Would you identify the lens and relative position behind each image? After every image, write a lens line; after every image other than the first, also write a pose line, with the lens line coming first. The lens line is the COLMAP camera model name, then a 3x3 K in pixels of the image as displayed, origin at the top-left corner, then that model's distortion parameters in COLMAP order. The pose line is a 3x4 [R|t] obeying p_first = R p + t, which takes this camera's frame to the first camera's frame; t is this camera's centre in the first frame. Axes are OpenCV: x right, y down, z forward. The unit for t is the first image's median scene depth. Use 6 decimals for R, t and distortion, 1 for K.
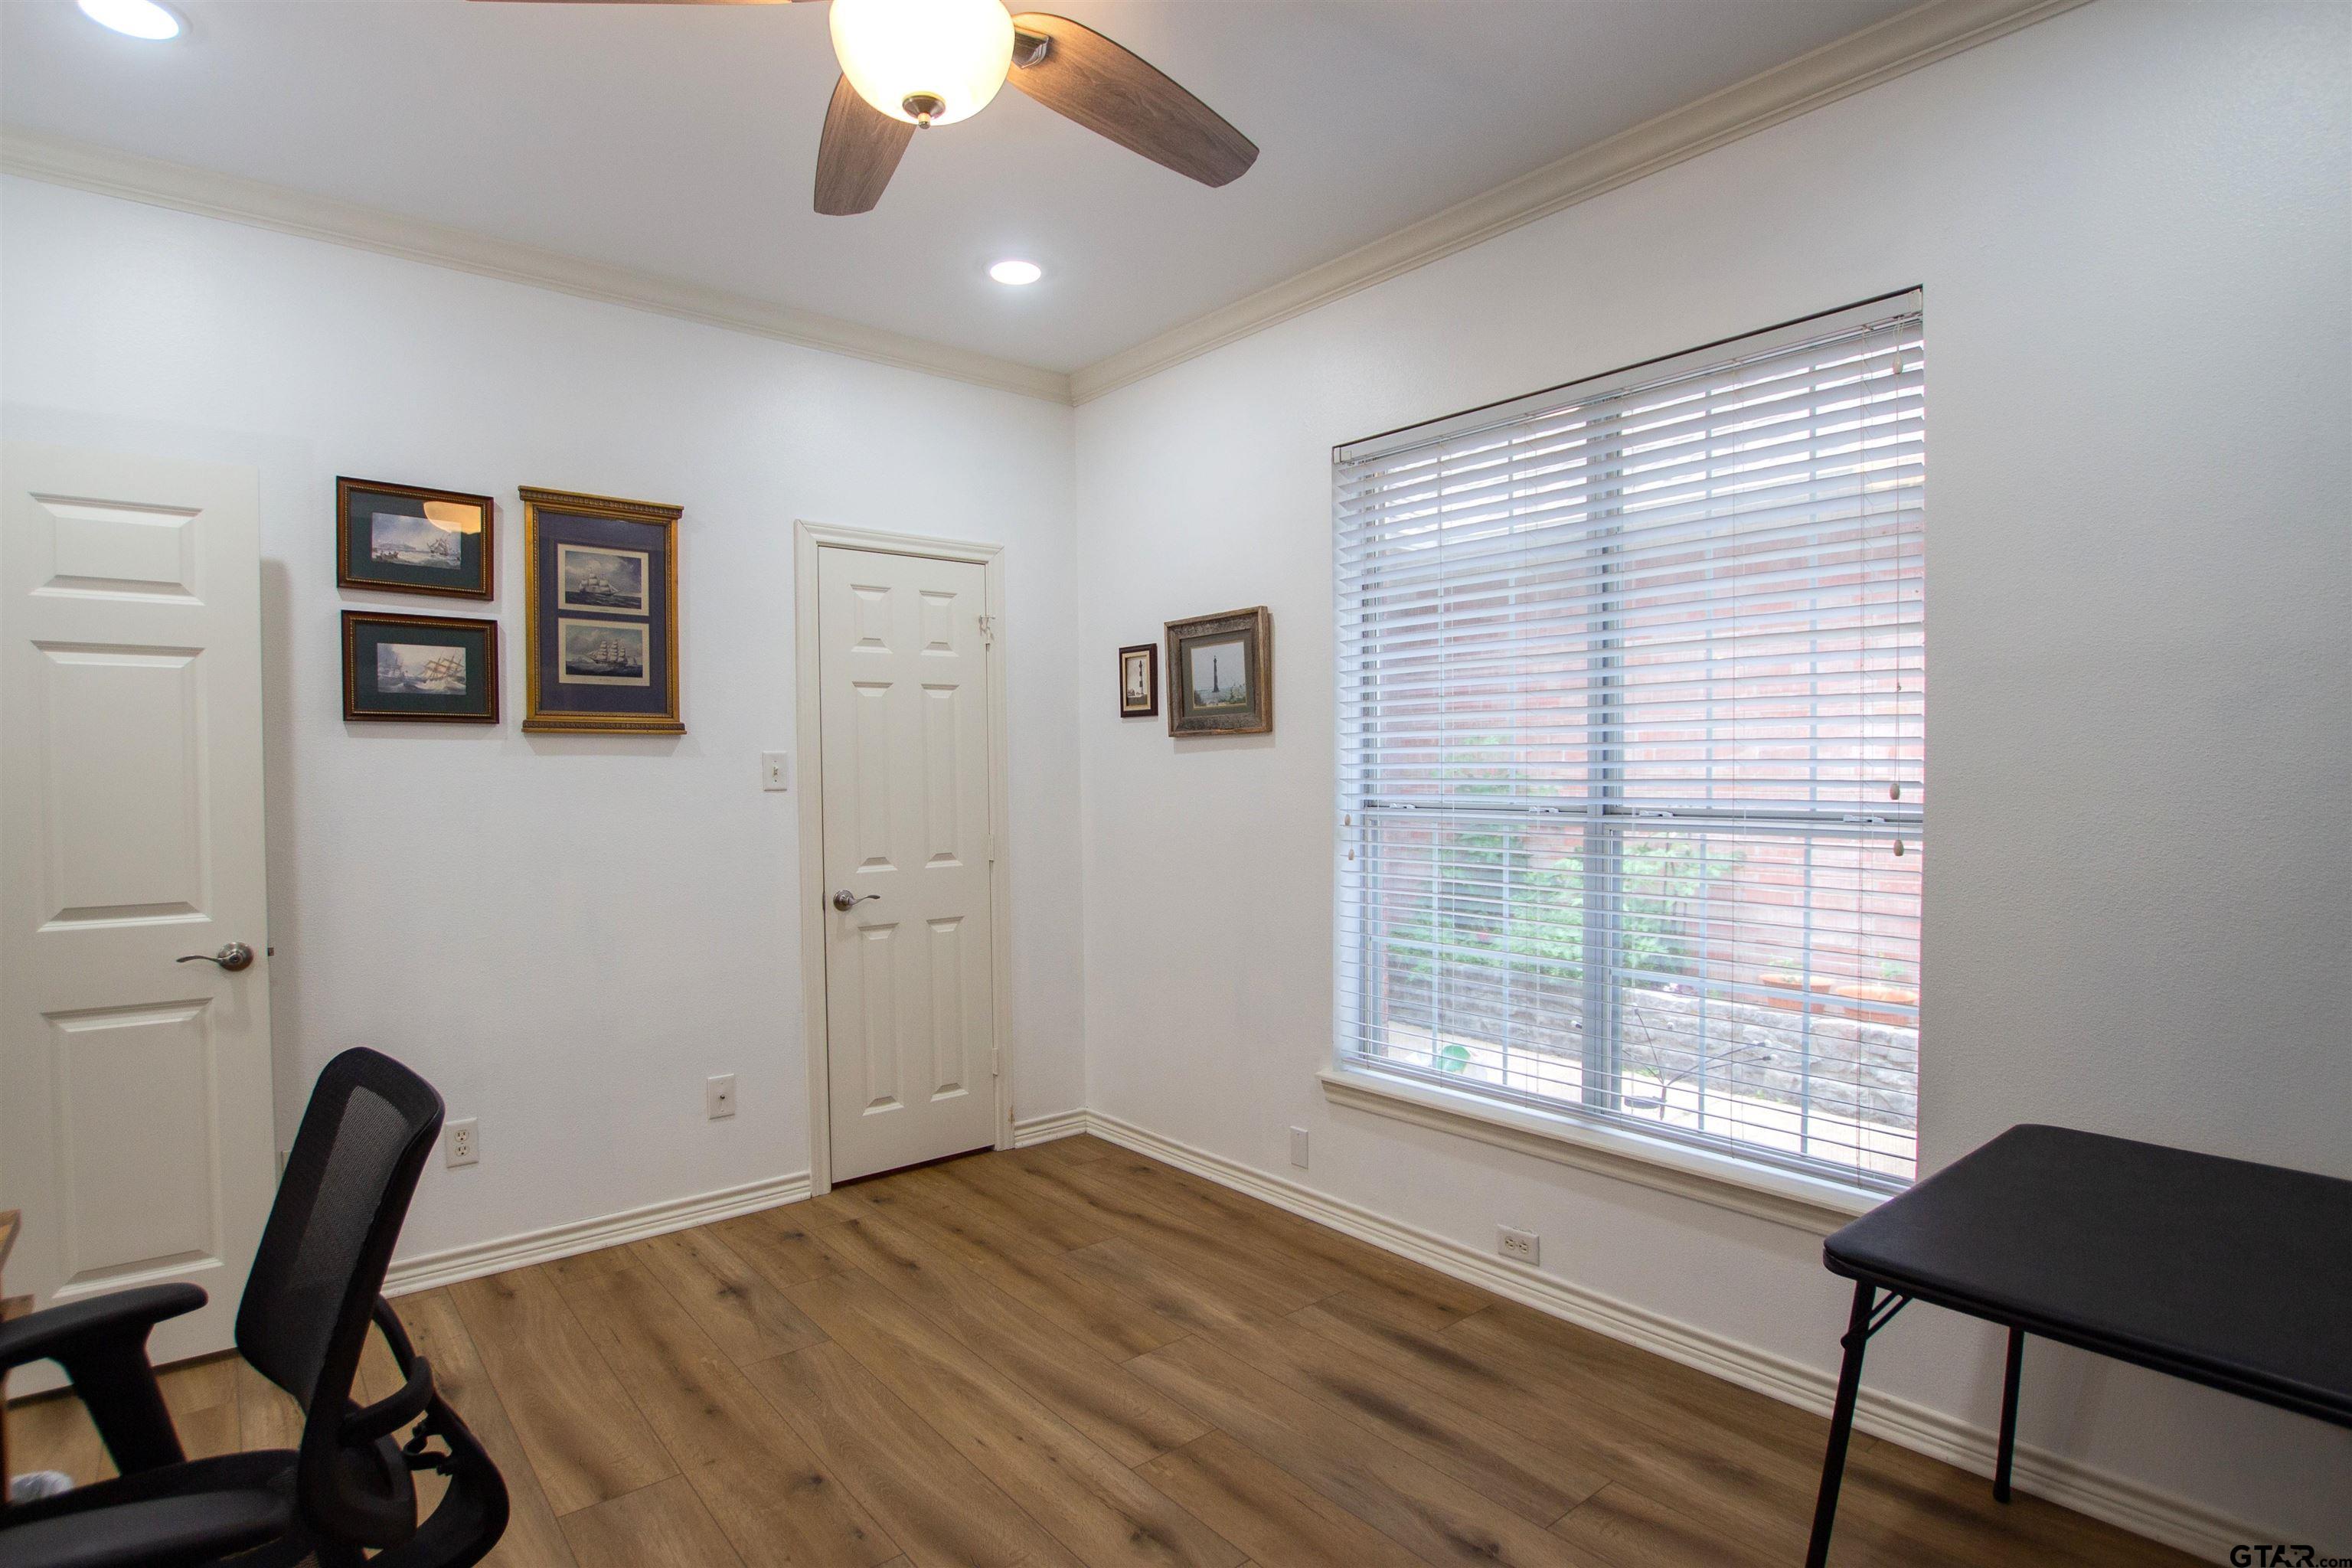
lens RADIAL K [[1197.5, 0, 1167.5], [0, 1197.5, 801.6], [0, 0, 1]] dist [-0.023302, -0.000484]
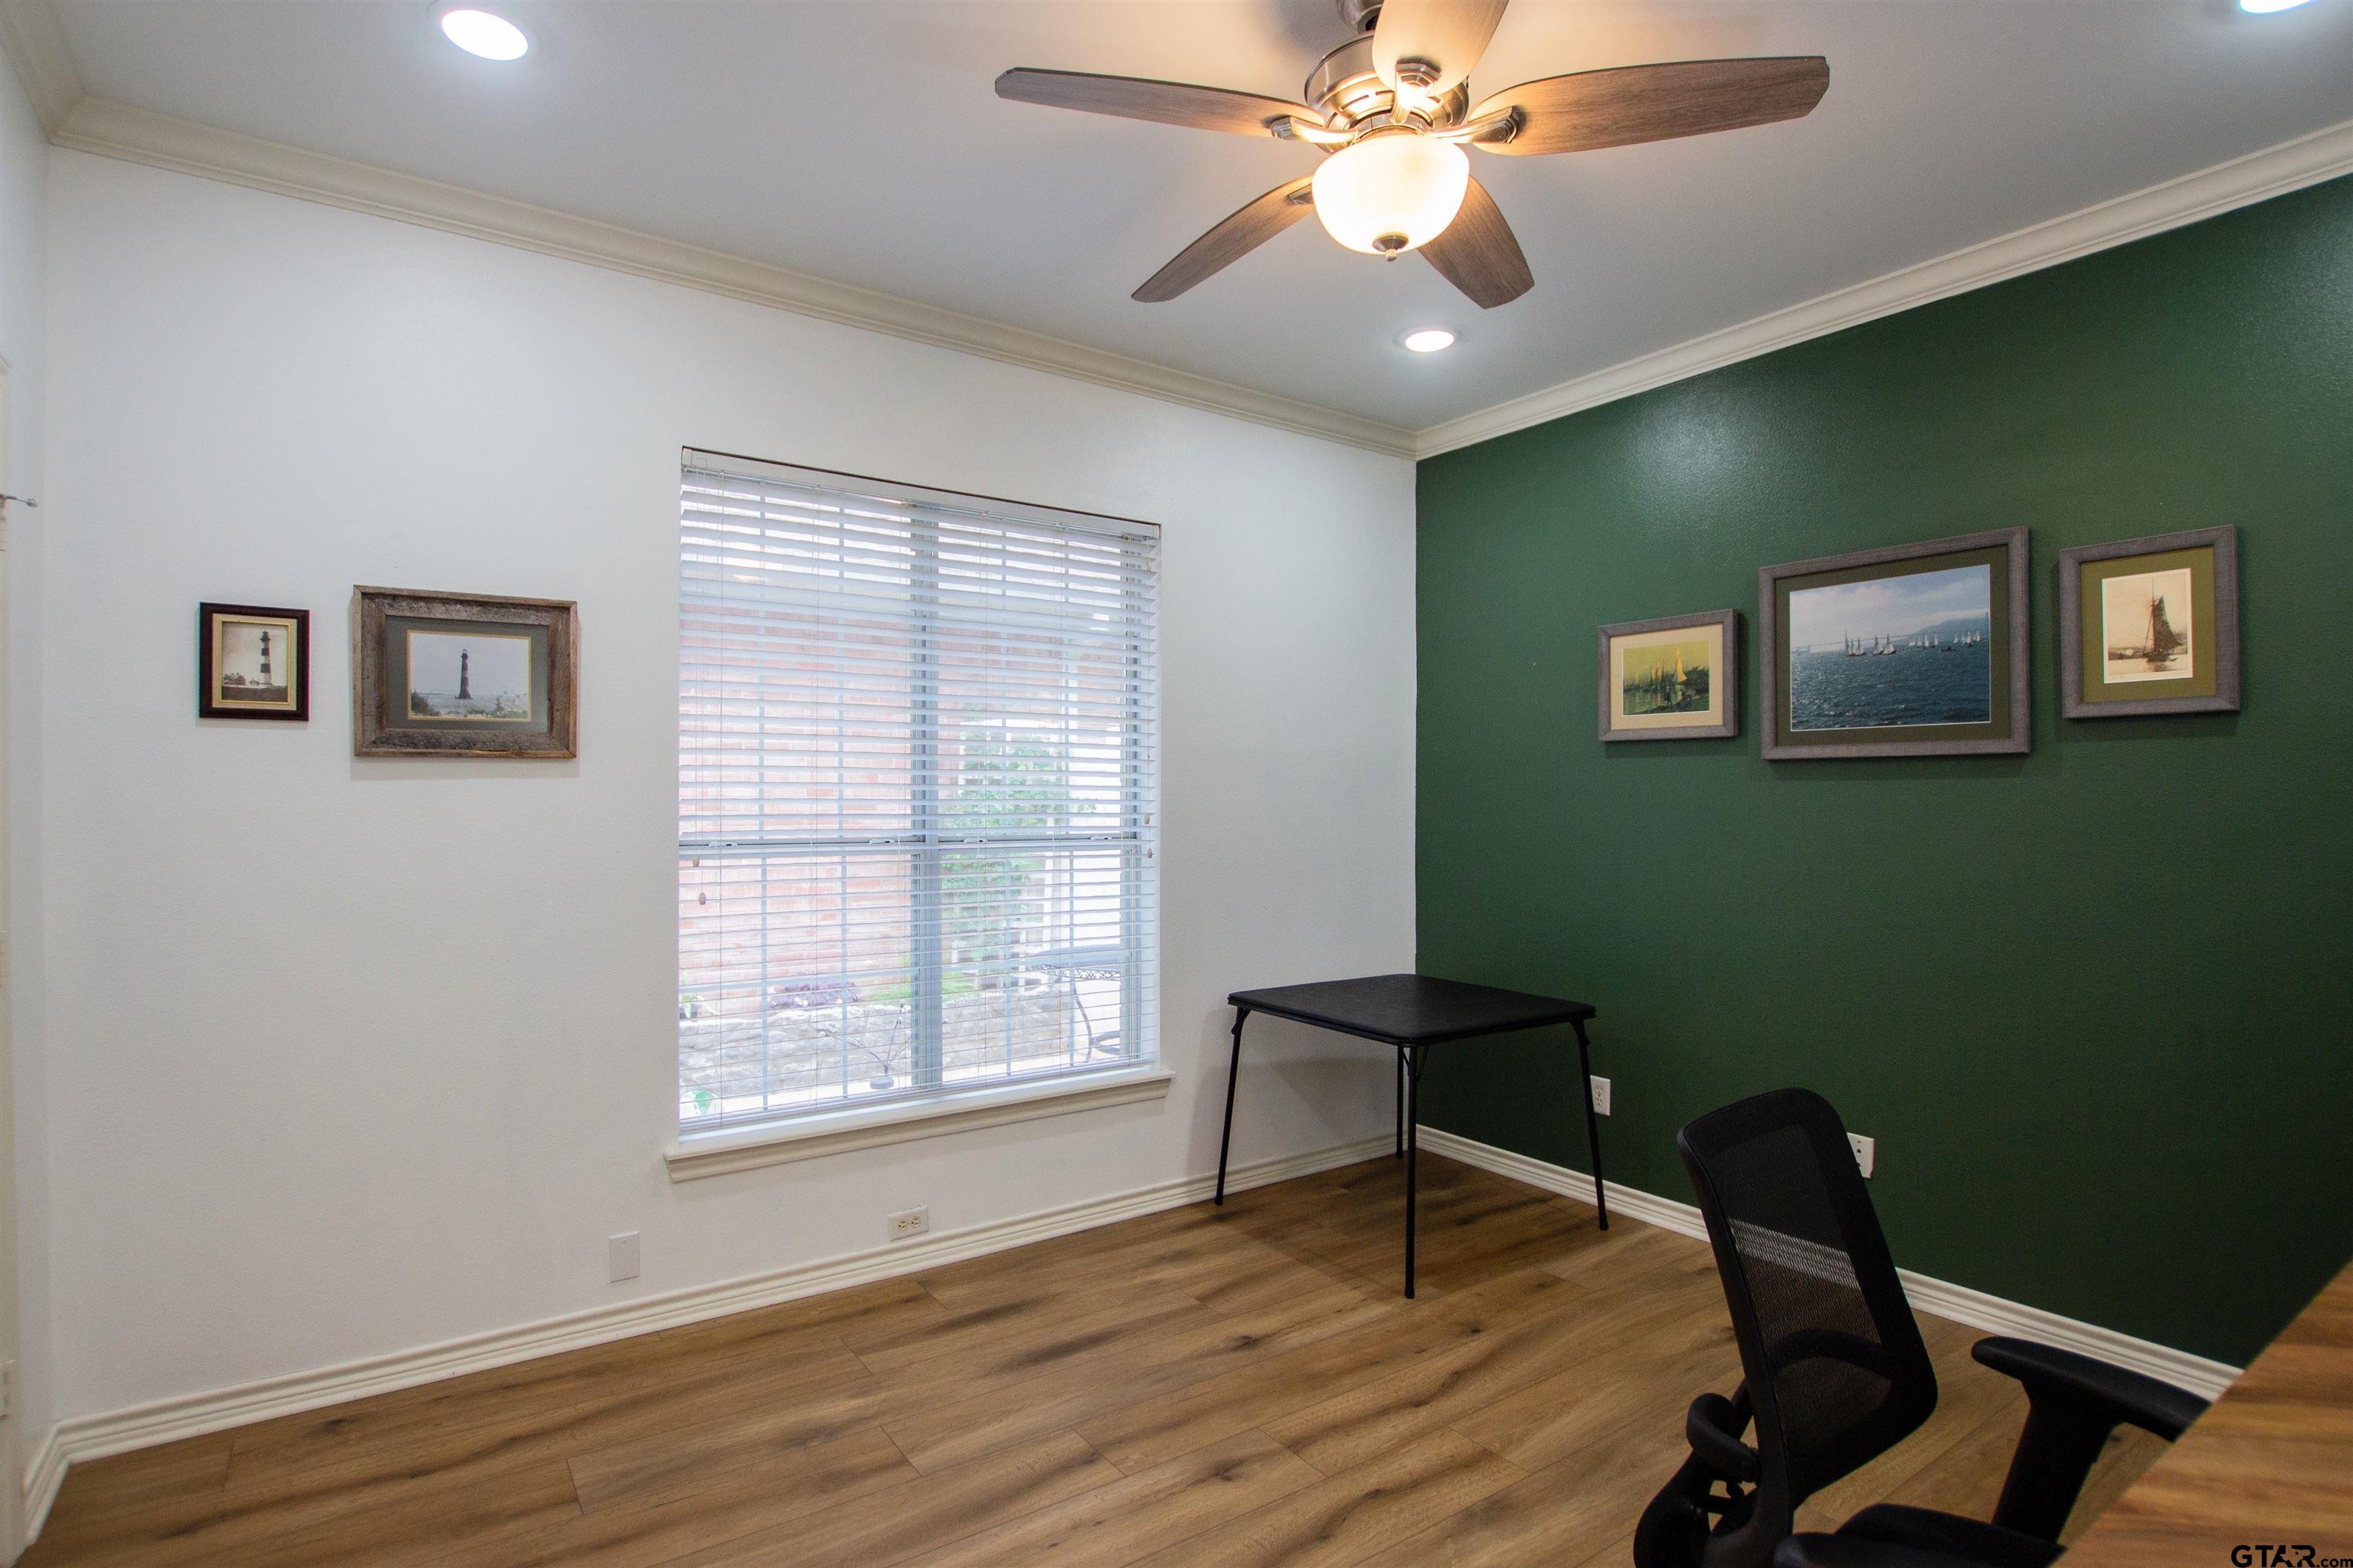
lens RADIAL K [[1149.9, 0, 1166.7], [0, 1149.9, 779.6], [0, 0, 1]] dist [-0.022239, -0.002097]
pose [[0.083561, 0.021124, 0.996279, -0.763138], [0.021398, 0.999507, -0.022987, -0.020649], [-0.996273, 0.023239, 0.083068, 0.634821]]
